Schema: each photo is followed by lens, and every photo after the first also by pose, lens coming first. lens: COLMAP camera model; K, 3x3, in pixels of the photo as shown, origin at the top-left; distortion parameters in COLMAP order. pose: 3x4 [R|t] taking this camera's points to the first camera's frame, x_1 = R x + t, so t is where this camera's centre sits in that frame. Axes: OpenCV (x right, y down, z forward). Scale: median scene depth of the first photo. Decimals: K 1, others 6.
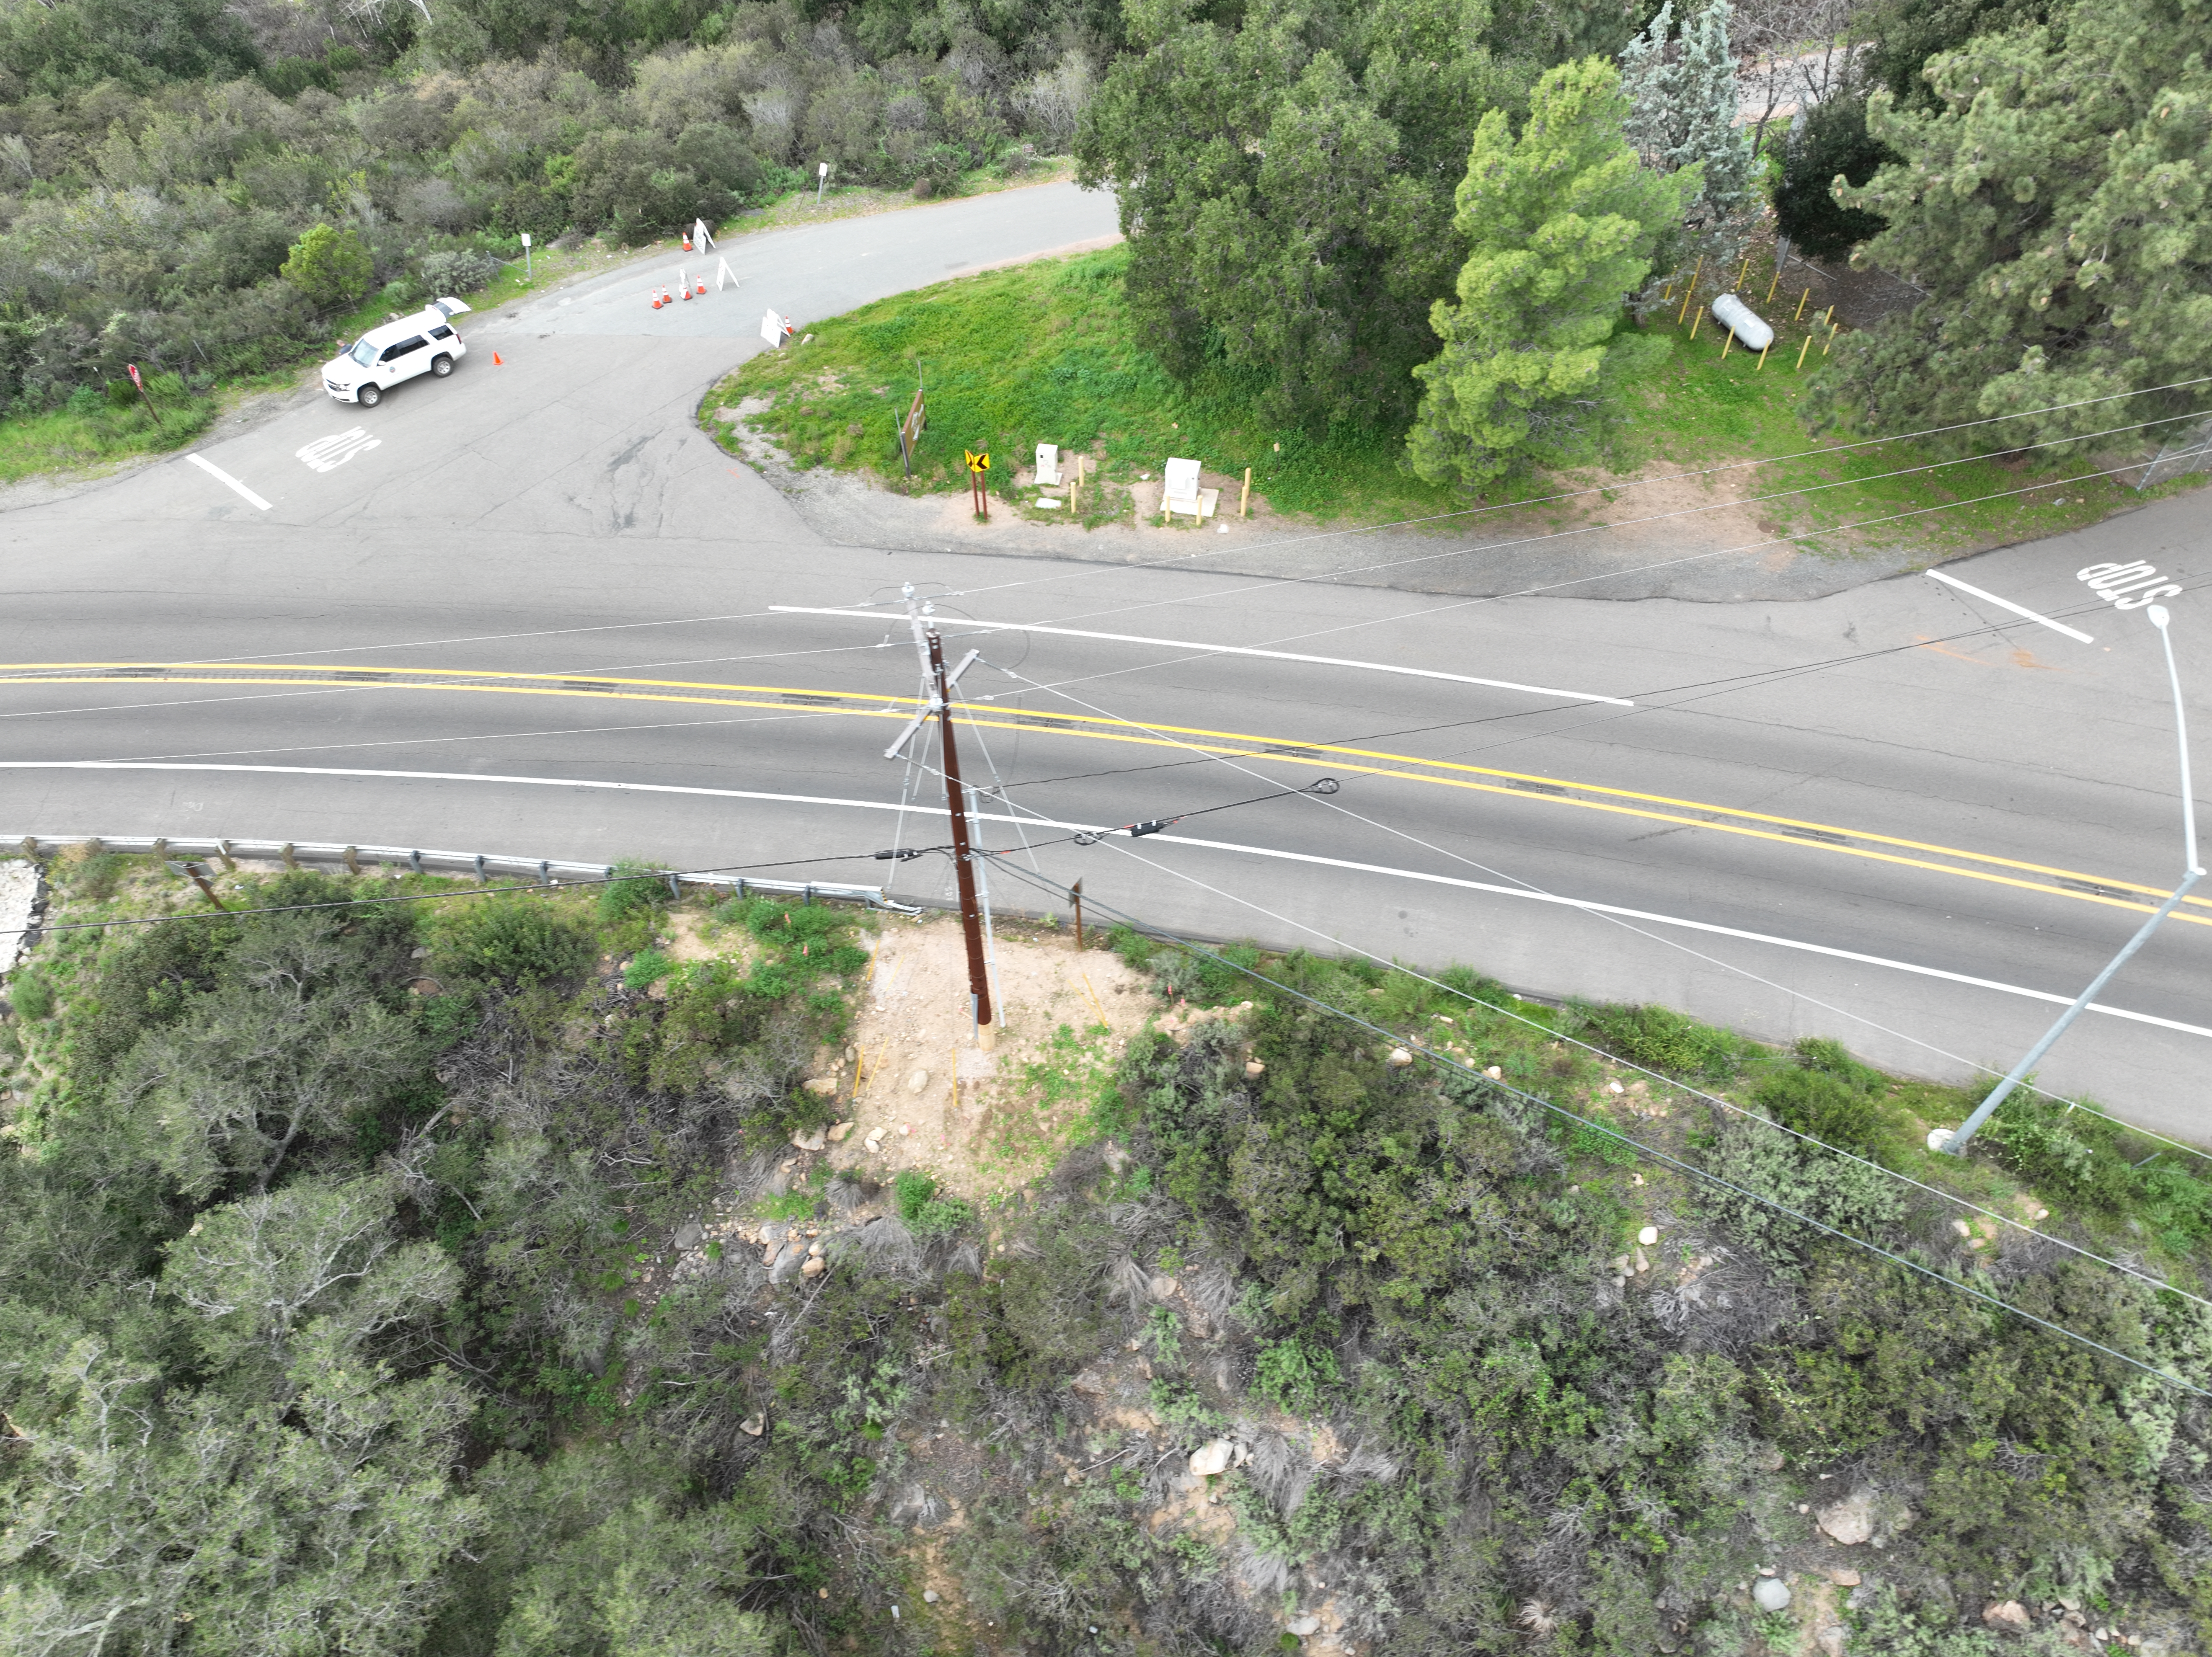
lens RADIAL K [[1533.2, 0, 1108.6], [0, 1533.2, 827.7], [0, 0, 1]] dist [-0.003862, 0.015288]
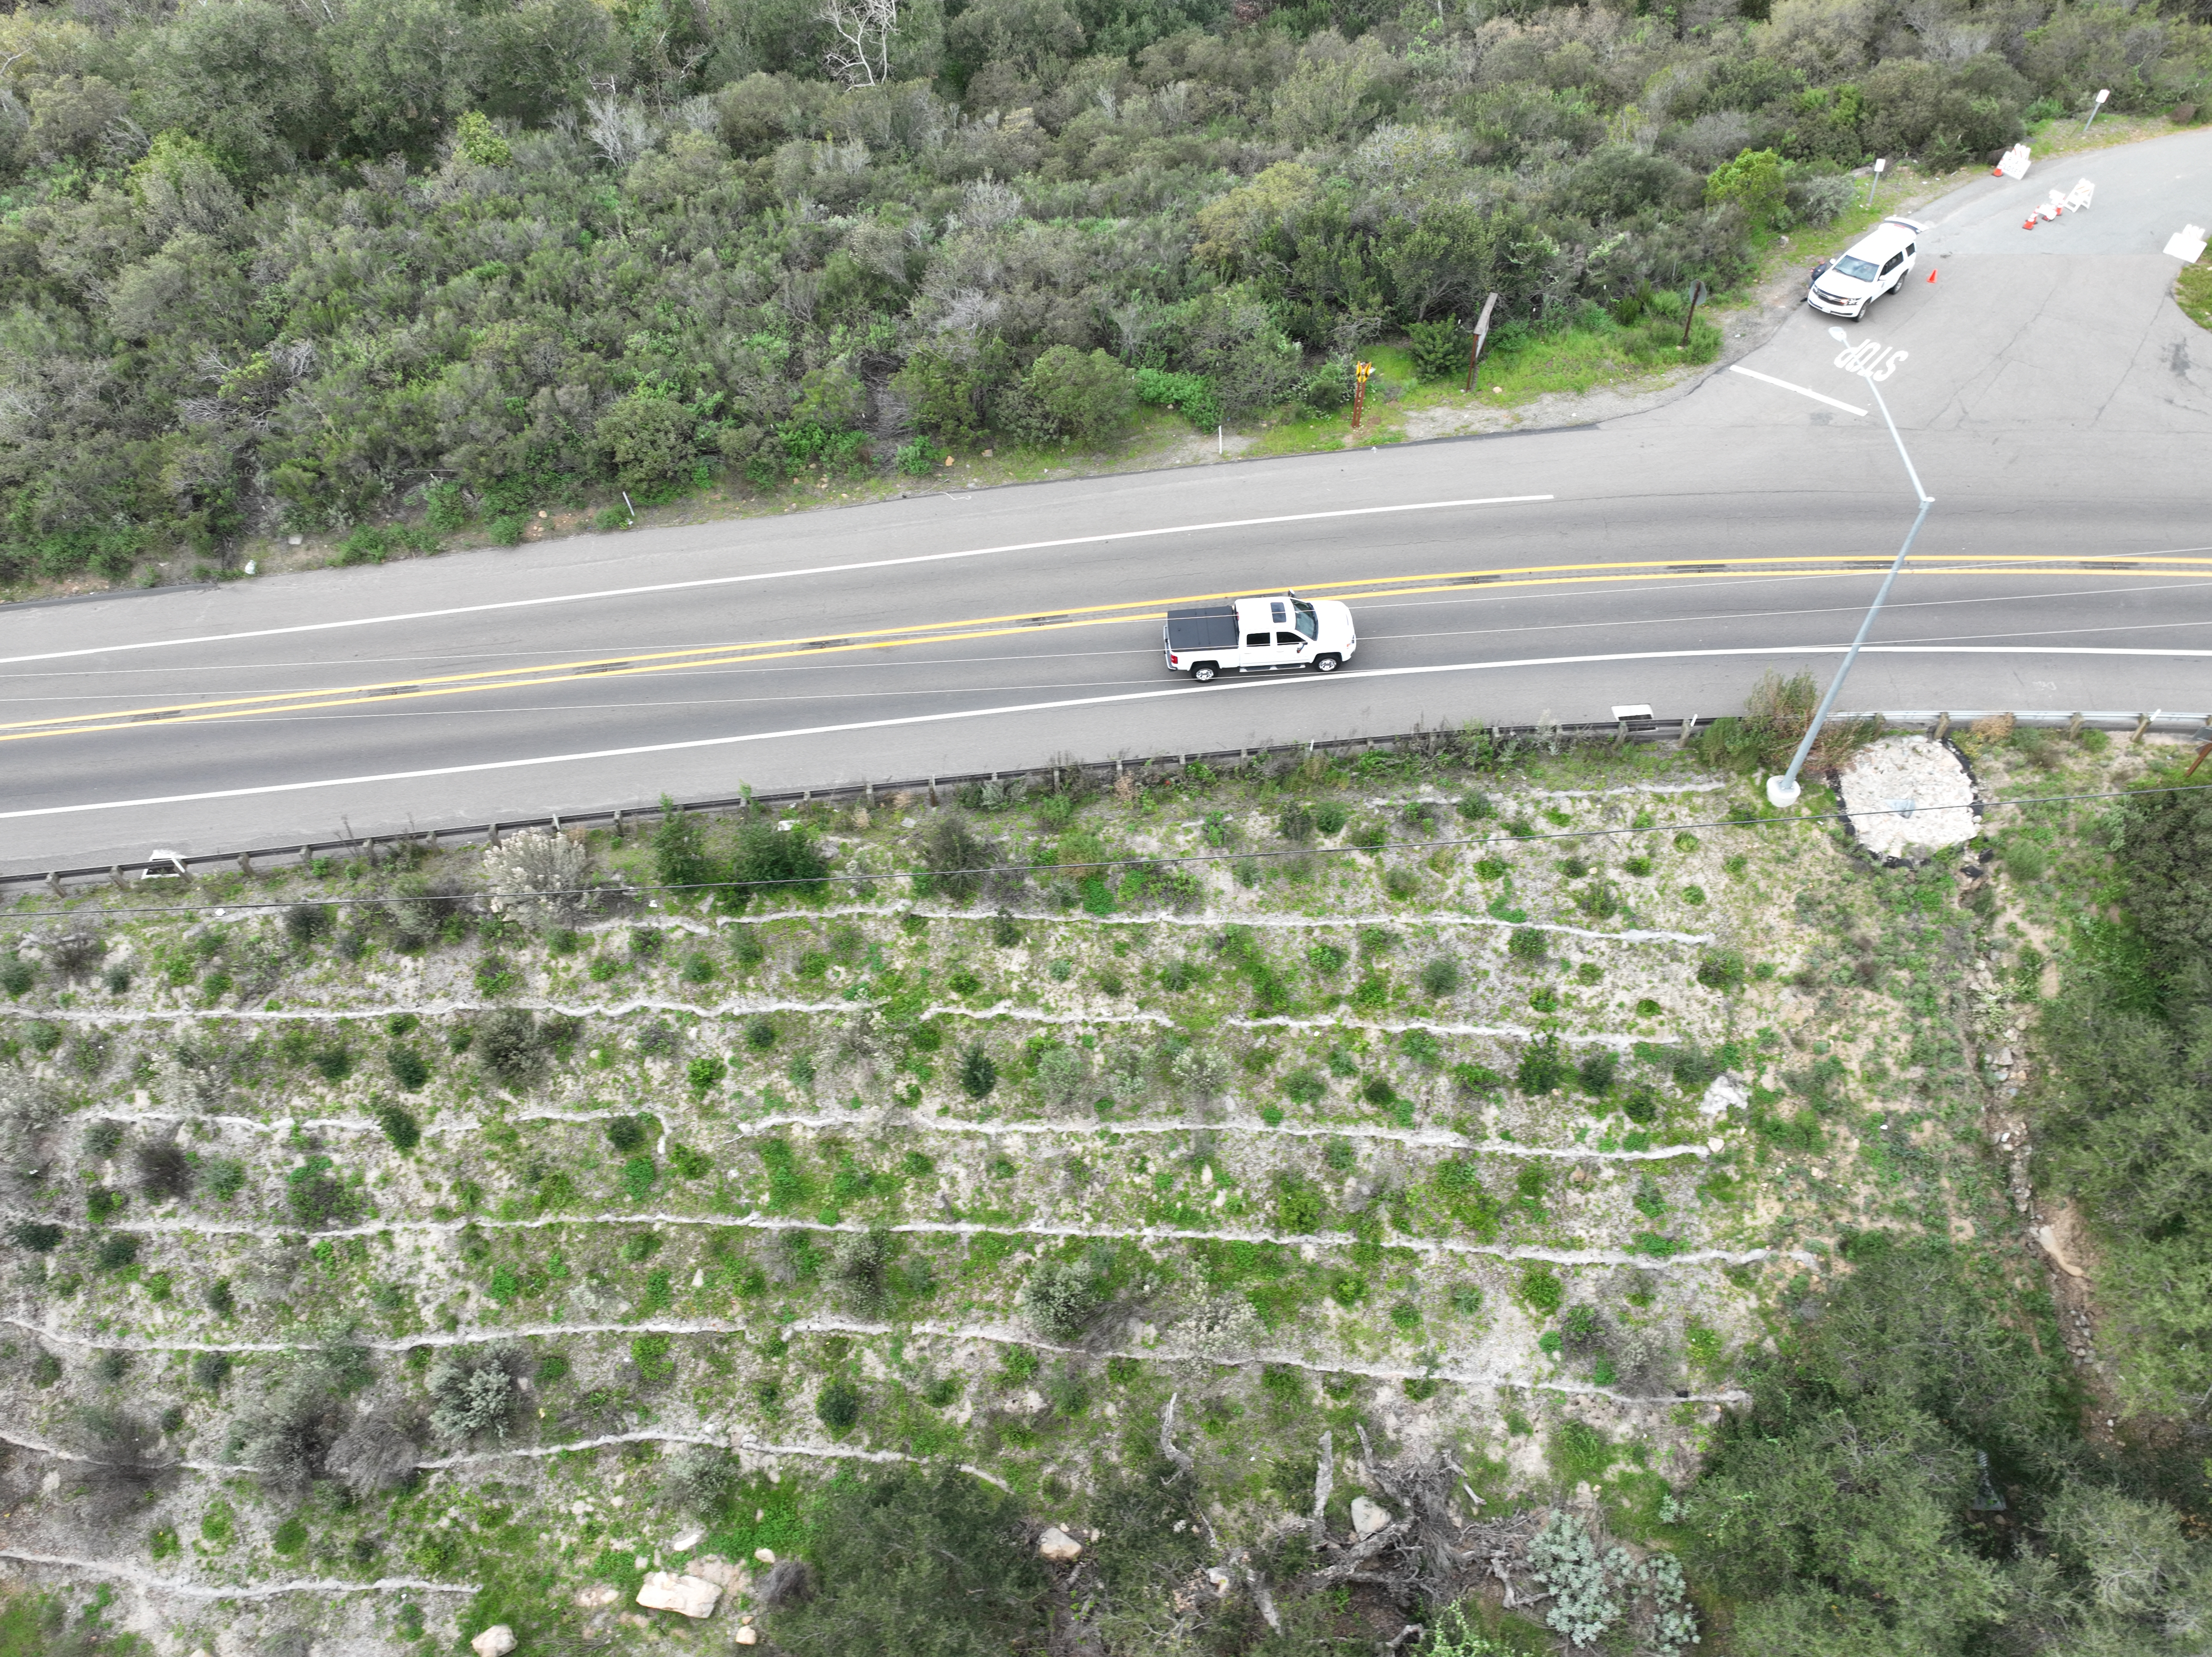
lens RADIAL K [[1533.2, 0, 1116.6], [0, 1533.2, 831.8], [0, 0, 1]] dist [-0.003862, 0.015288]
pose [[0.999960, -0.005727, -0.006831, -1.210105], [0.005750, 0.999978, 0.003395, 0.077426], [0.006811, -0.003434, 0.999971, -0.044965]]
